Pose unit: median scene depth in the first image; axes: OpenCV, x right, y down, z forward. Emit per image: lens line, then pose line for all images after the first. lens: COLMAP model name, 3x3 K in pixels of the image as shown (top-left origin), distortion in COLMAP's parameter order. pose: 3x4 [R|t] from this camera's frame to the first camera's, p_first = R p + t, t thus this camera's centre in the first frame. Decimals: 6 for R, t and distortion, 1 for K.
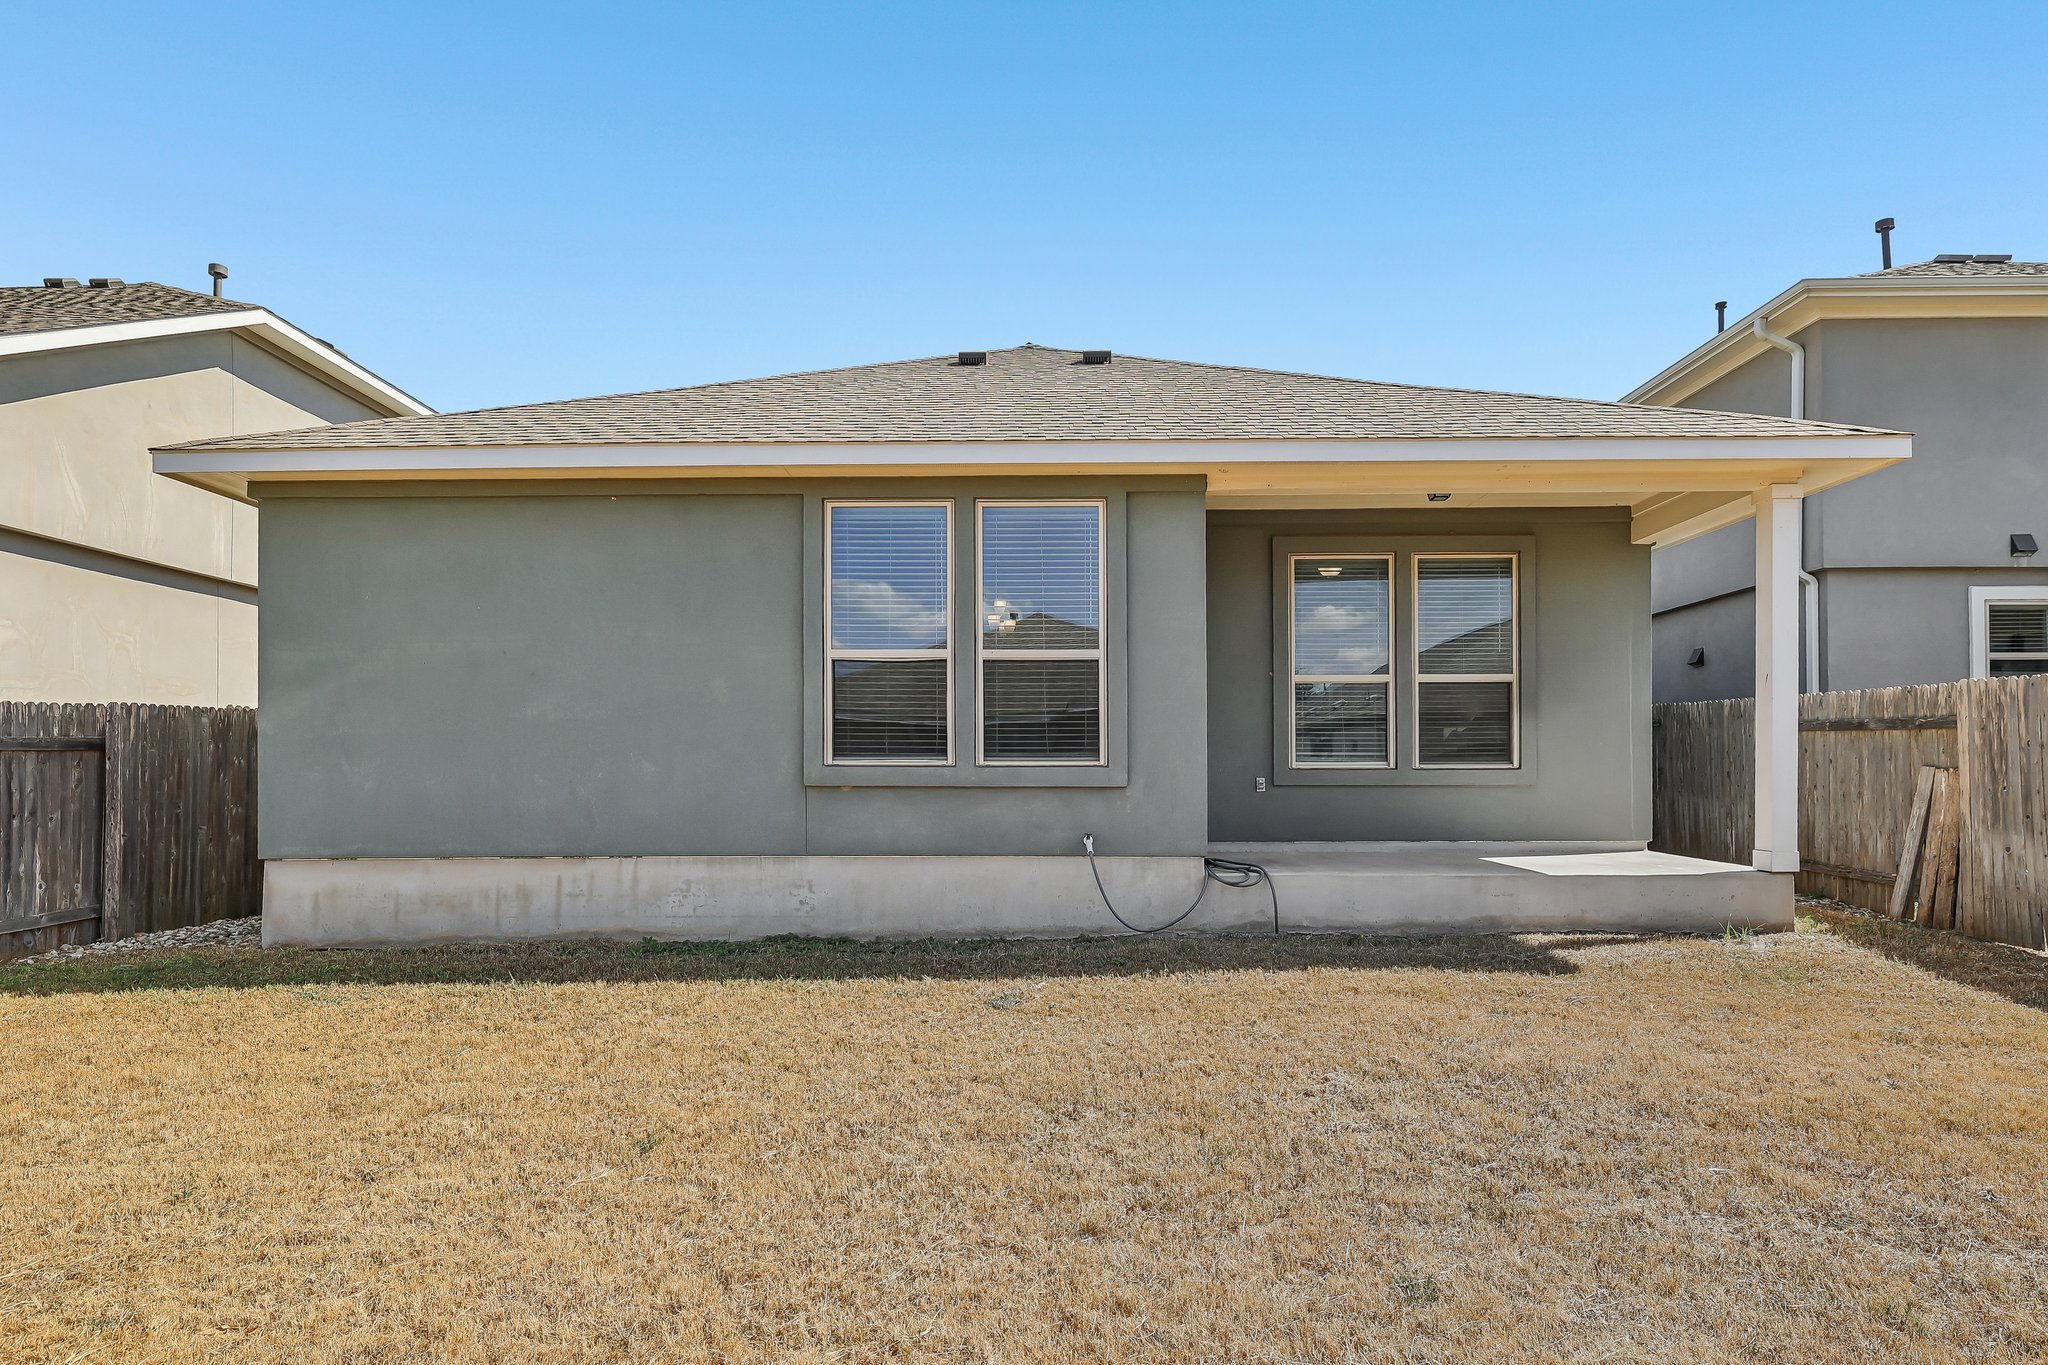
lens RADIAL K [[1111.5, 0, 1022.8], [0, 1111.5, 766.9], [0, 0, 1]] dist [0.000198, -0.000391]
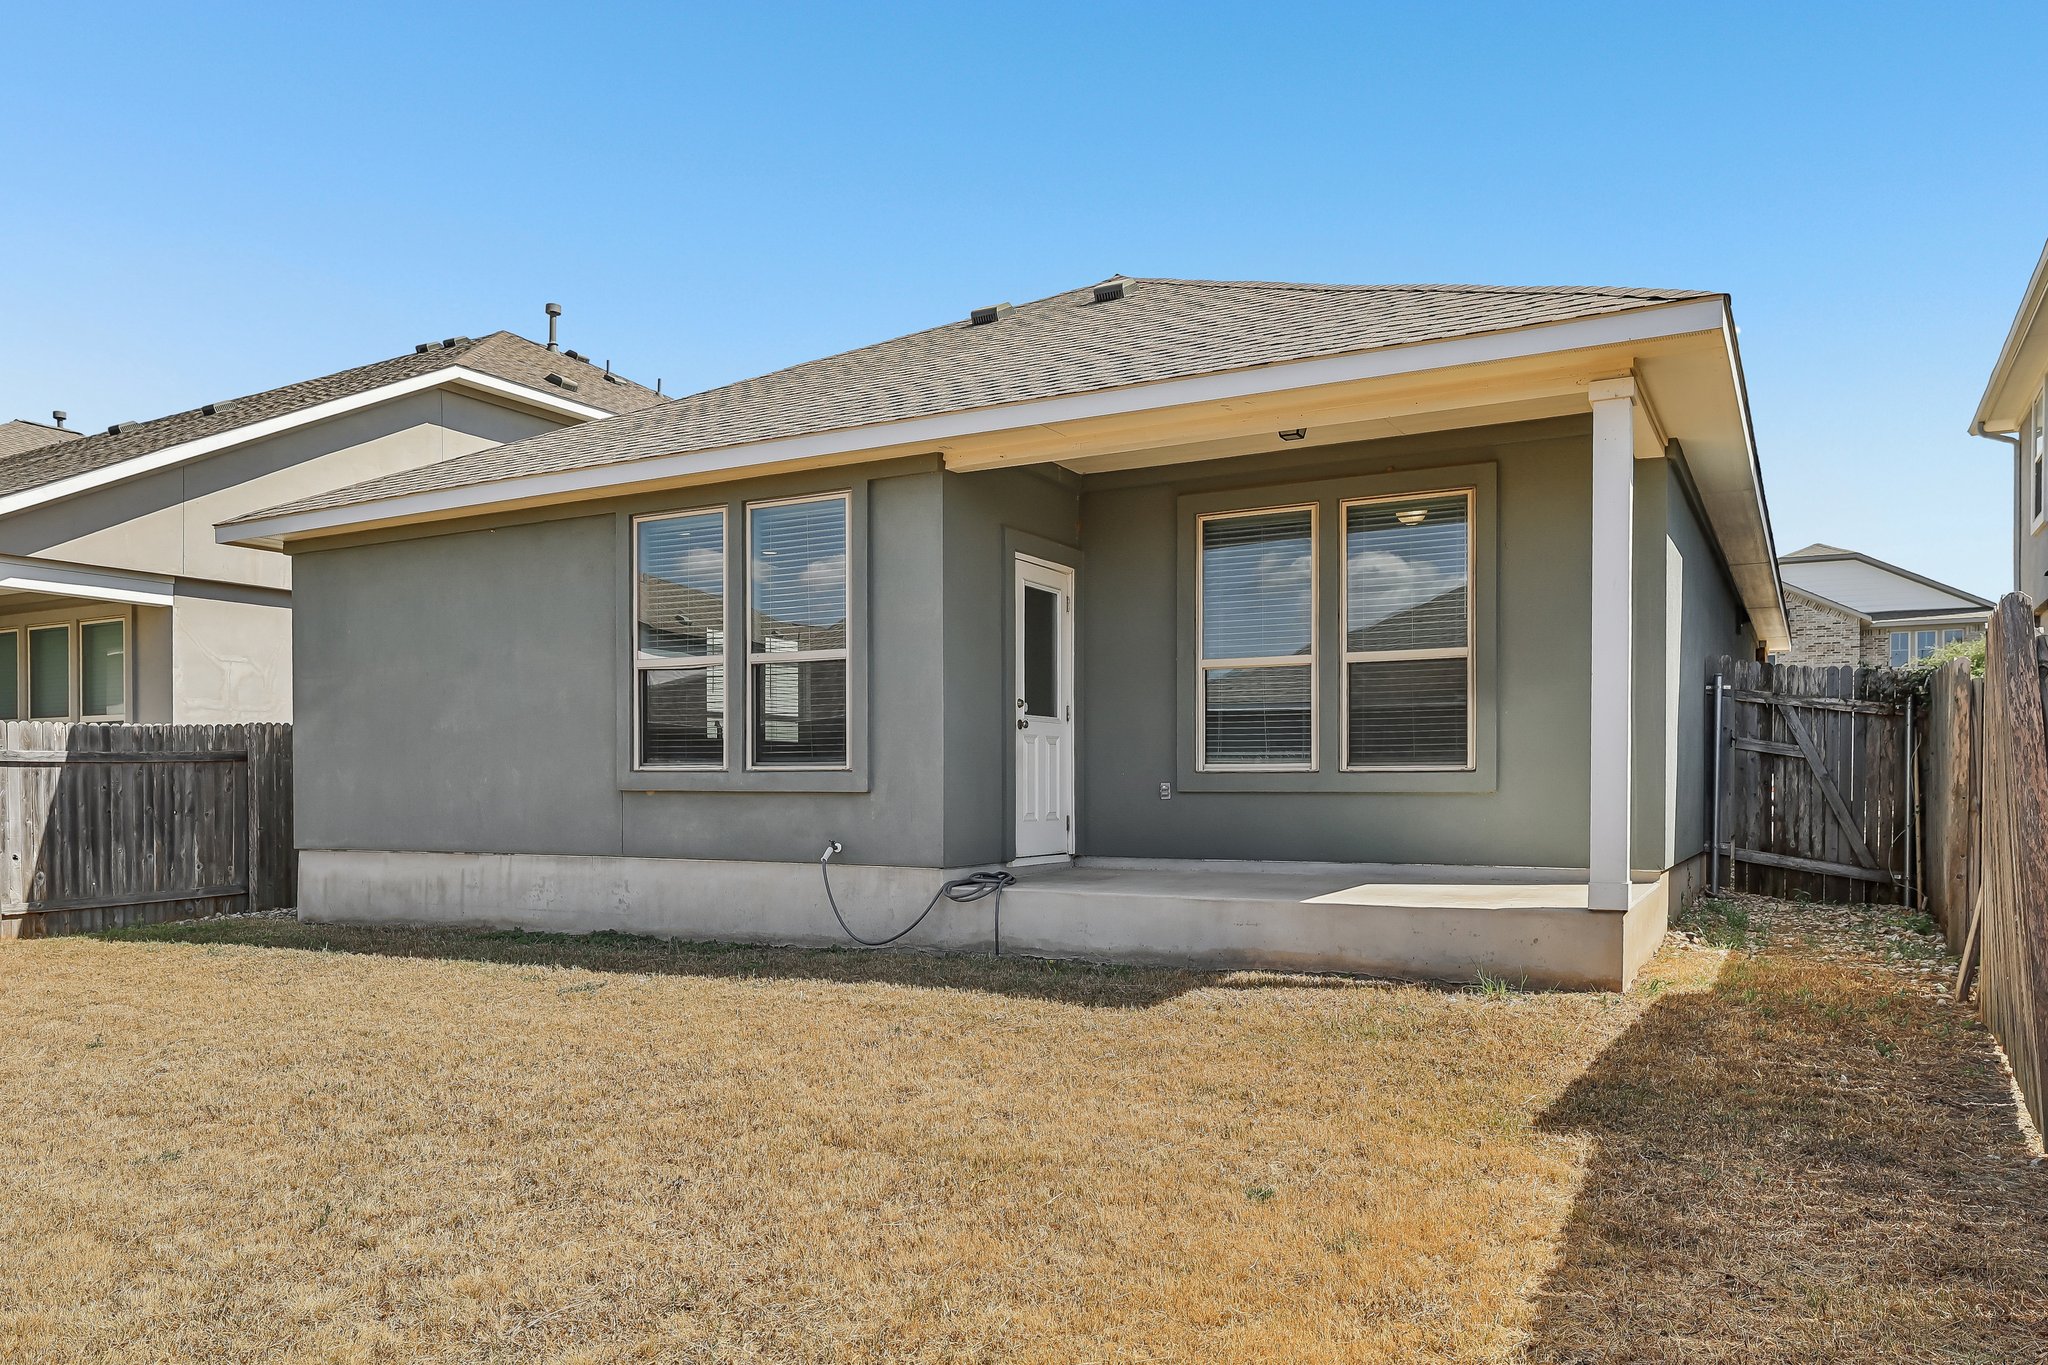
lens RADIAL K [[1428.6, 0, 1033.3], [0, 1428.6, 797.9], [0, 0, 1]] dist [-0.000907, 0.000816]
pose [[0.882950, 0.004768, -0.469443, 0.779404], [0.004505, 0.999816, 0.018628, 0.000690], [0.469446, -0.018562, 0.882766, -0.010970]]
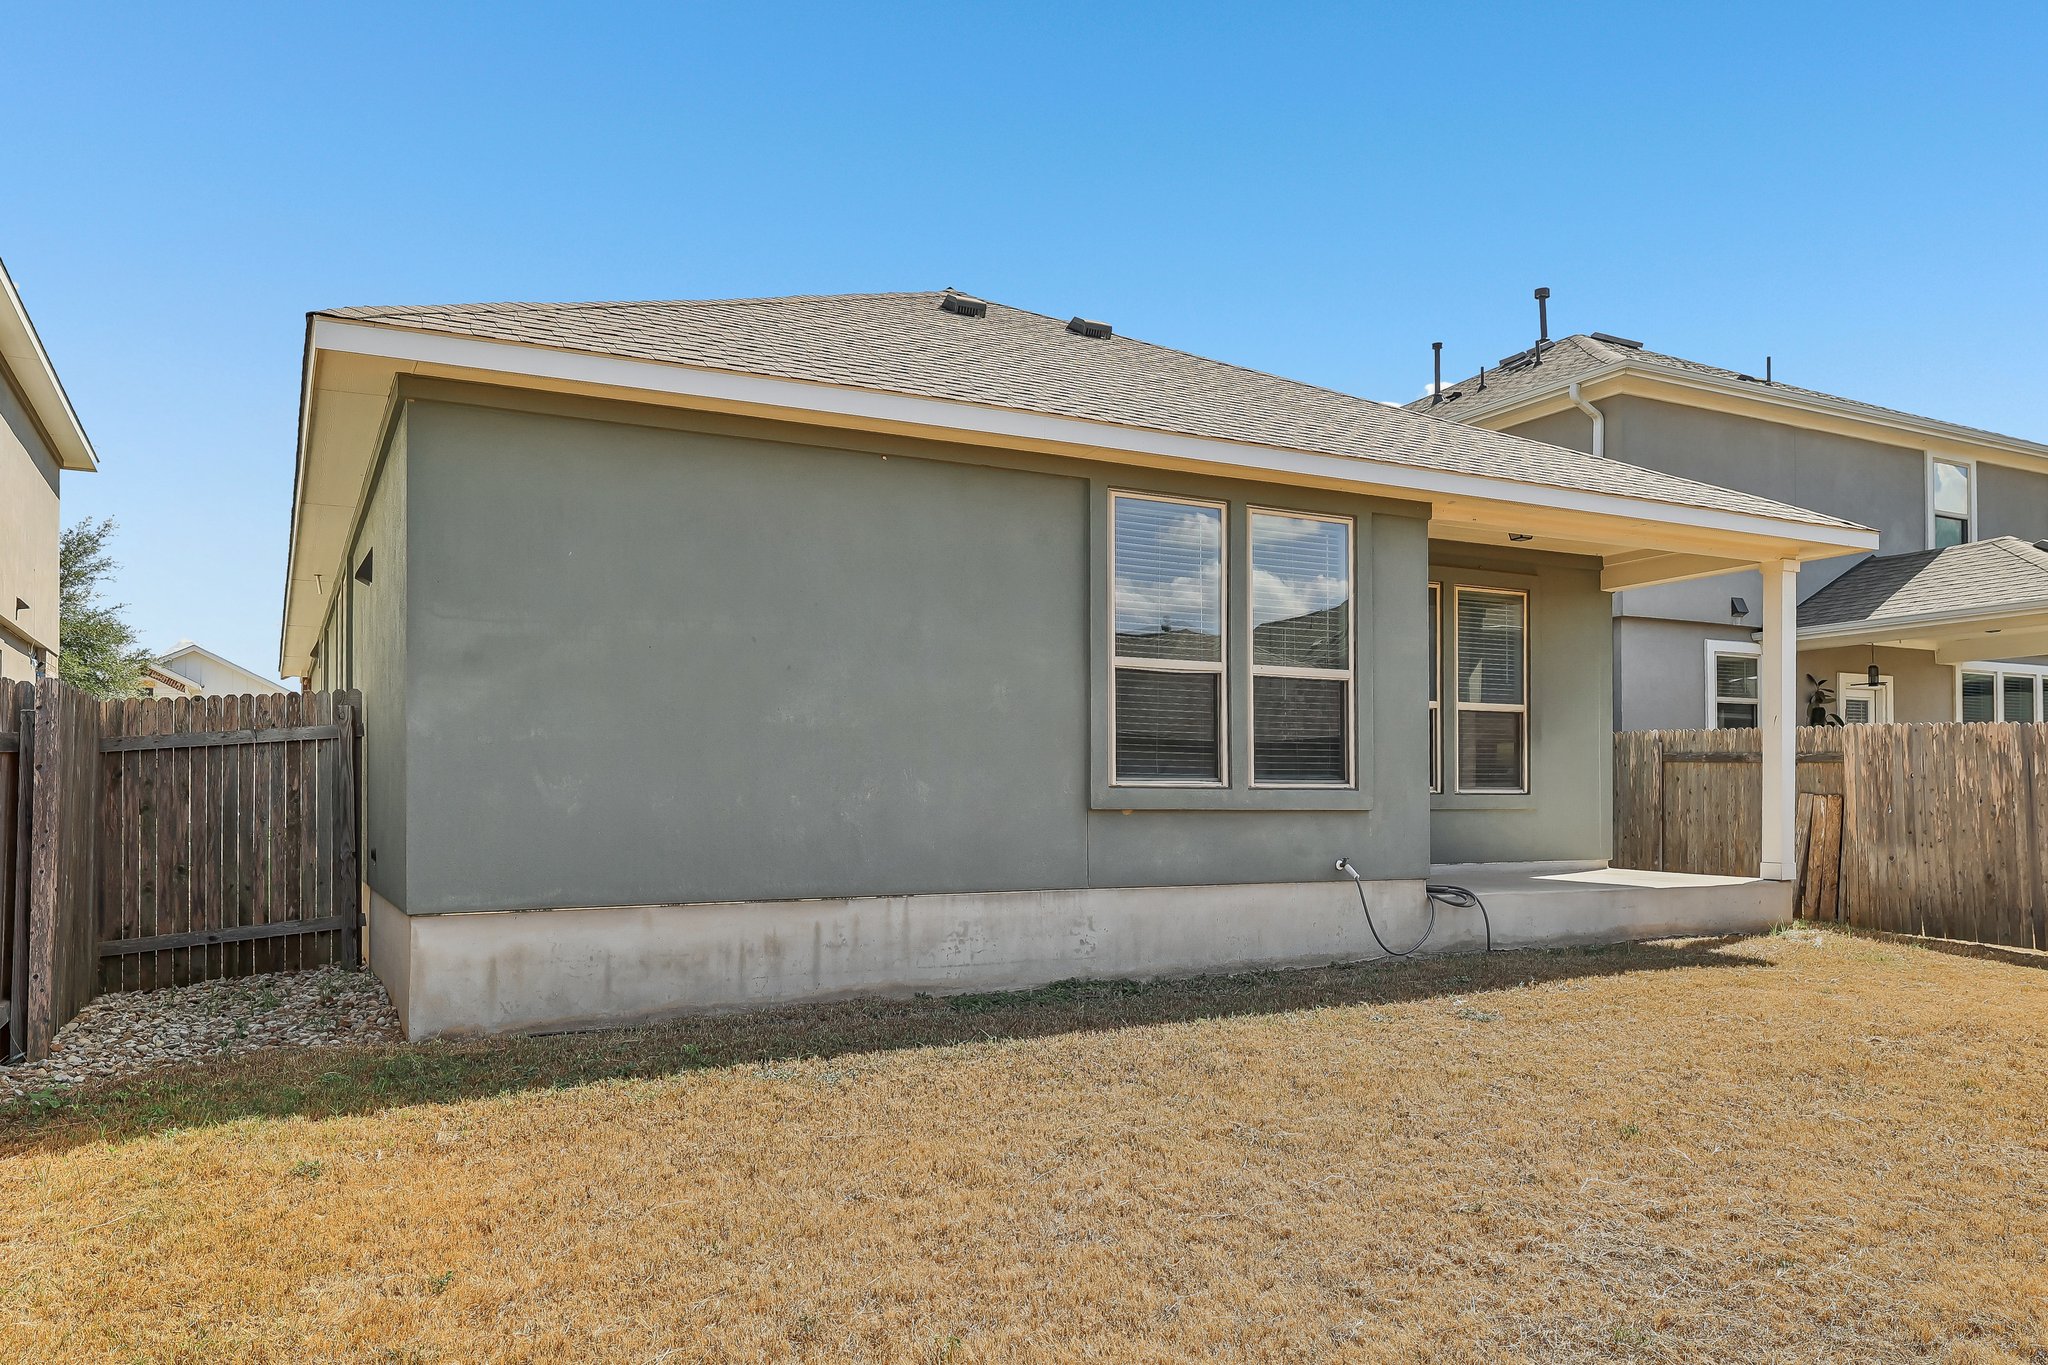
lens RADIAL K [[1452.3, 0, 1022.2], [0, 1452.3, 778.7], [0, 0, 1]] dist [-0.001698, 0.000510]
pose [[0.877011, 0.009511, 0.480377, -0.789422], [-0.005378, 0.999936, -0.009980, 0.004595], [-0.480441, 0.006169, 0.877005, 0.015154]]
